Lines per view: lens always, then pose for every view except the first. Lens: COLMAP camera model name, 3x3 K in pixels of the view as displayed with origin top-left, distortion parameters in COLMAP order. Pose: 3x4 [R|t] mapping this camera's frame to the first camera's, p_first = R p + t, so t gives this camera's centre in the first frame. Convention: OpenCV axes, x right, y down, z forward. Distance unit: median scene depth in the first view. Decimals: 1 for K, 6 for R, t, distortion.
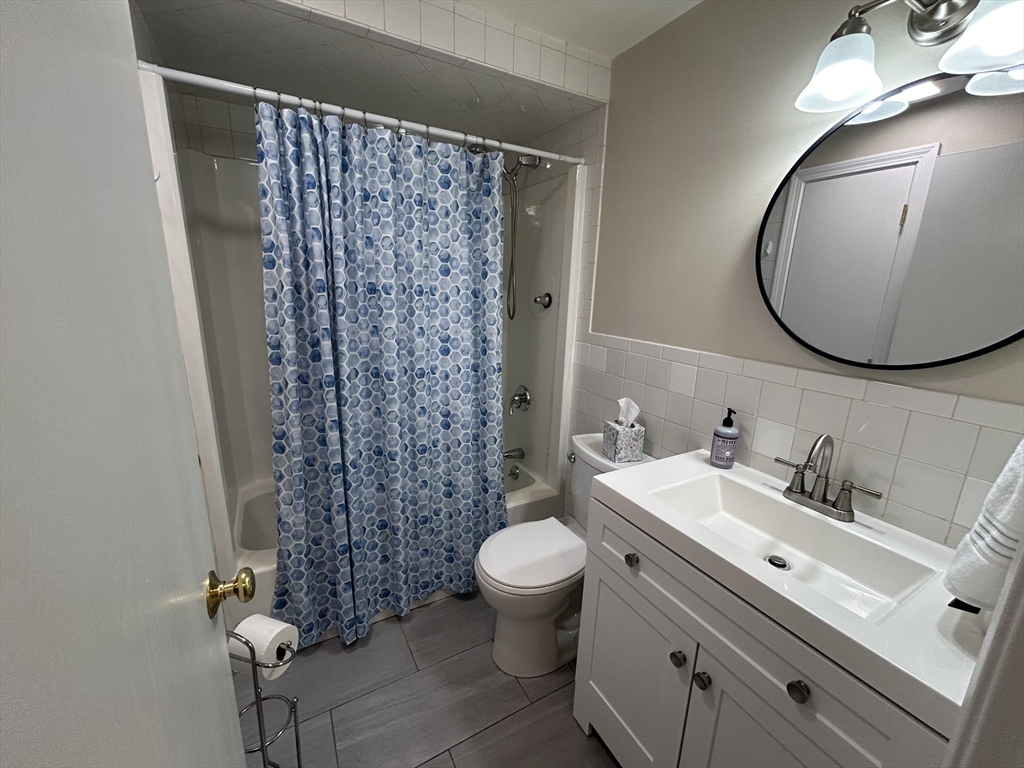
lens RADIAL K [[414.9, 0, 511.1], [0, 414.9, 382.2], [0, 0, 1]] dist [-0.008655, 0.003958]
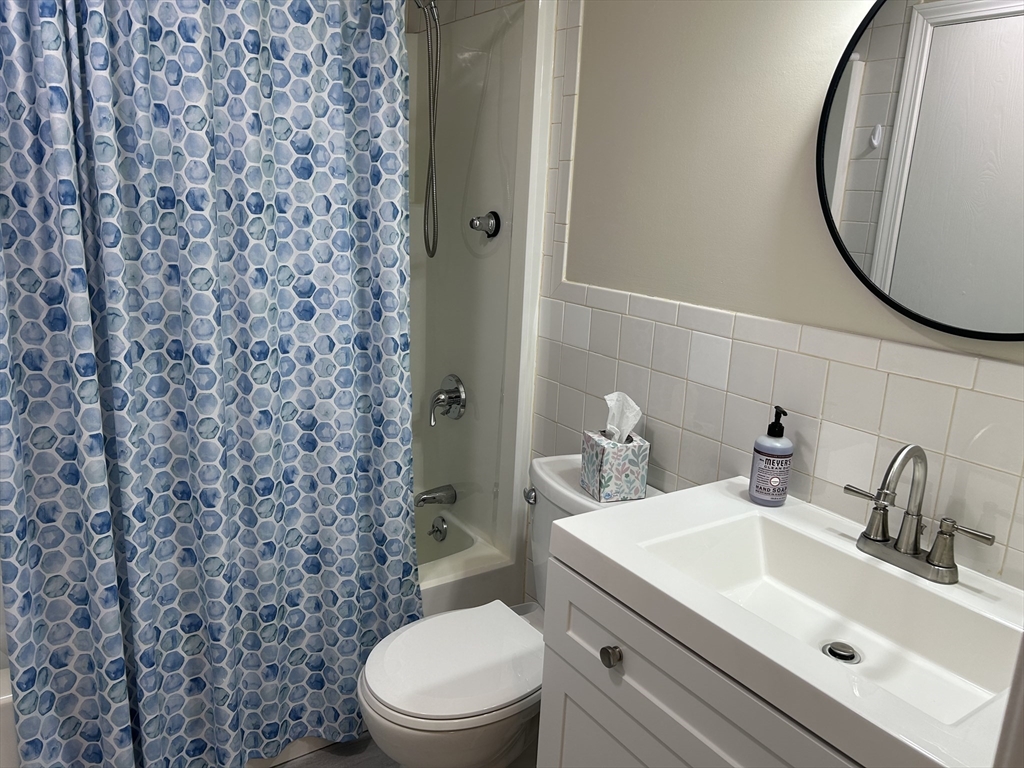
lens RADIAL K [[763.7, 0, 514.6], [0, 763.7, 378.2], [0, 0, 1]] dist [0.033360, -0.031786]
pose [[0.996586, -0.004547, 0.082437, 0.042436], [0.003964, 0.999966, 0.007237, 0.009719], [-0.082467, -0.006885, 0.996570, -0.069653]]
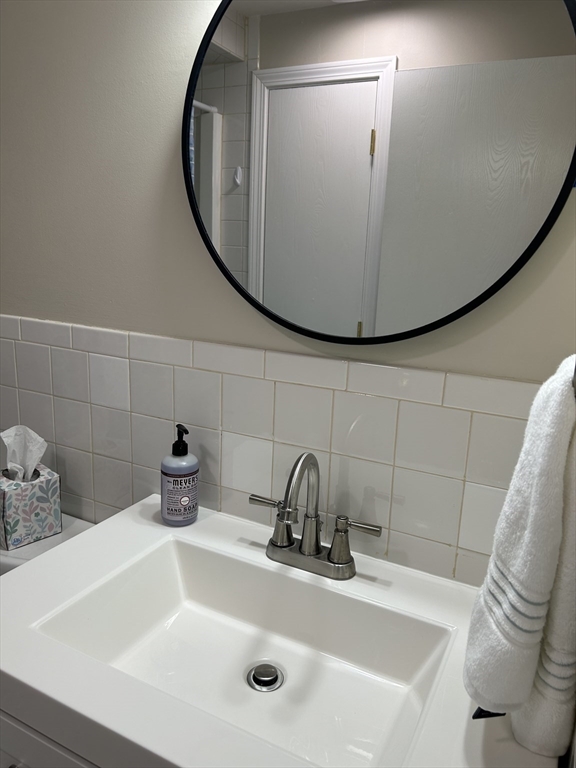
lens RADIAL K [[574.2, 0, 288.0], [0, 574.2, 384.0], [0, 0, 1]] dist [0.035895, -0.026971]
pose [[0.834573, -0.127918, 0.535840, 0.182199], [0.114588, 0.991703, 0.058273, -0.021776], [-0.538848, 0.012768, 0.842306, 0.176282]]
